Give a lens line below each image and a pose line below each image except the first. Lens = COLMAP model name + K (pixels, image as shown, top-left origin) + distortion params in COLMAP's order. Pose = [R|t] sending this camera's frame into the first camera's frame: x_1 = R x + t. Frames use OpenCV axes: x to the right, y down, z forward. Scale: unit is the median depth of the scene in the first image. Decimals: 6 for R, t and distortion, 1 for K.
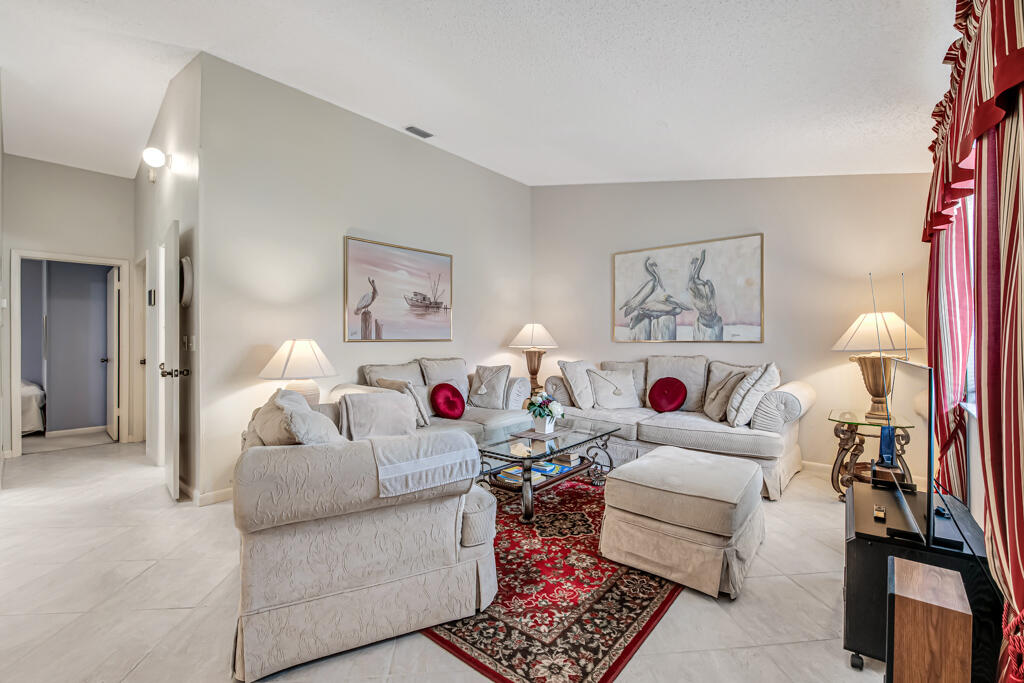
lens RADIAL K [[434.6, 0, 512.2], [0, 434.6, 337.4], [0, 0, 1]] dist [-0.013087, -0.000130]
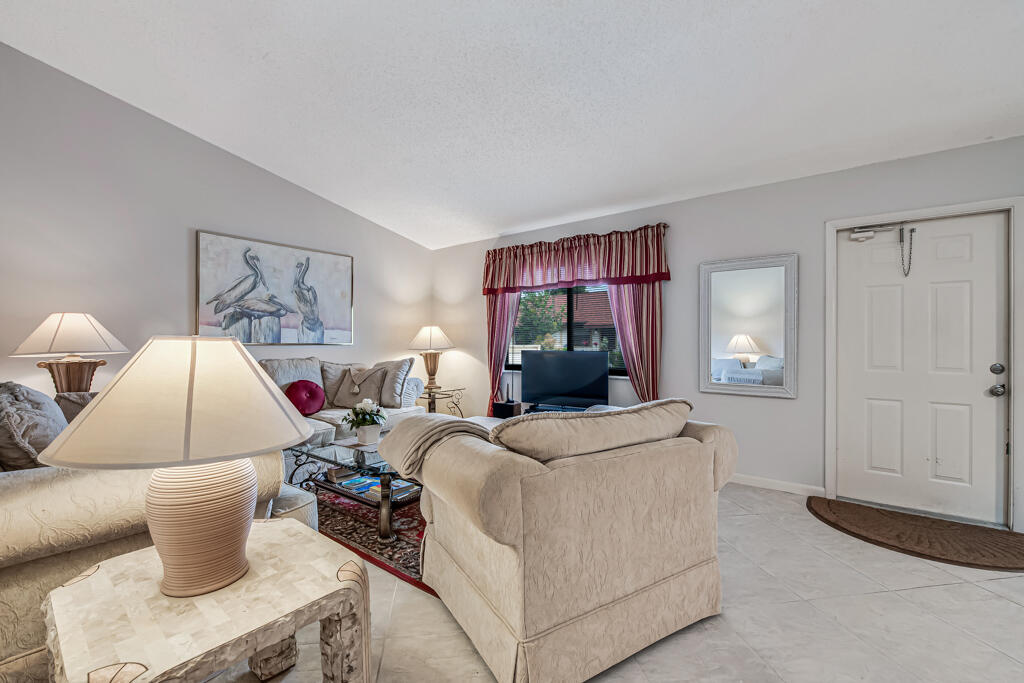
lens RADIAL K [[434.6, 0, 512.2], [0, 434.6, 337.4], [0, 0, 1]] dist [-0.013087, -0.000130]
pose [[-0.031543, 0.015491, 0.999382, -0.608932], [-0.004295, 0.999869, -0.015634, 0.007274], [-0.999493, -0.004785, -0.031472, 0.525260]]
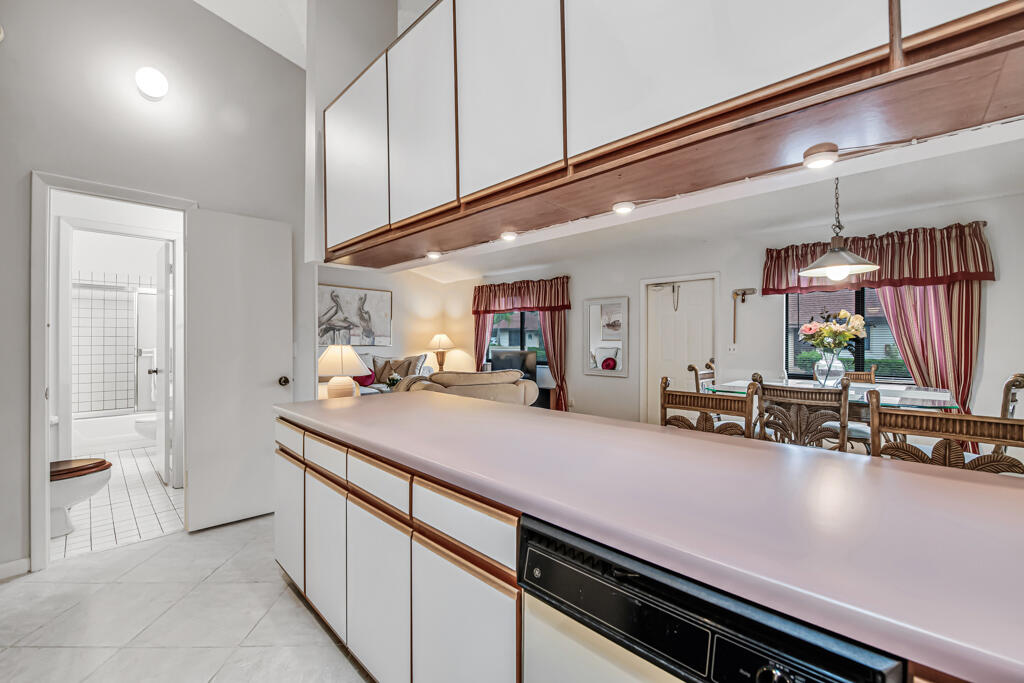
lens RADIAL K [[425.7, 0, 509.5], [0, 425.7, 337.4], [0, 0, 1]] dist [-0.002831, -0.000203]
pose [[0.072148, 0.017118, 0.997247, -1.219631], [-0.009464, 0.999819, -0.016478, -0.000099], [-0.997349, -0.008249, 0.072297, 0.280949]]
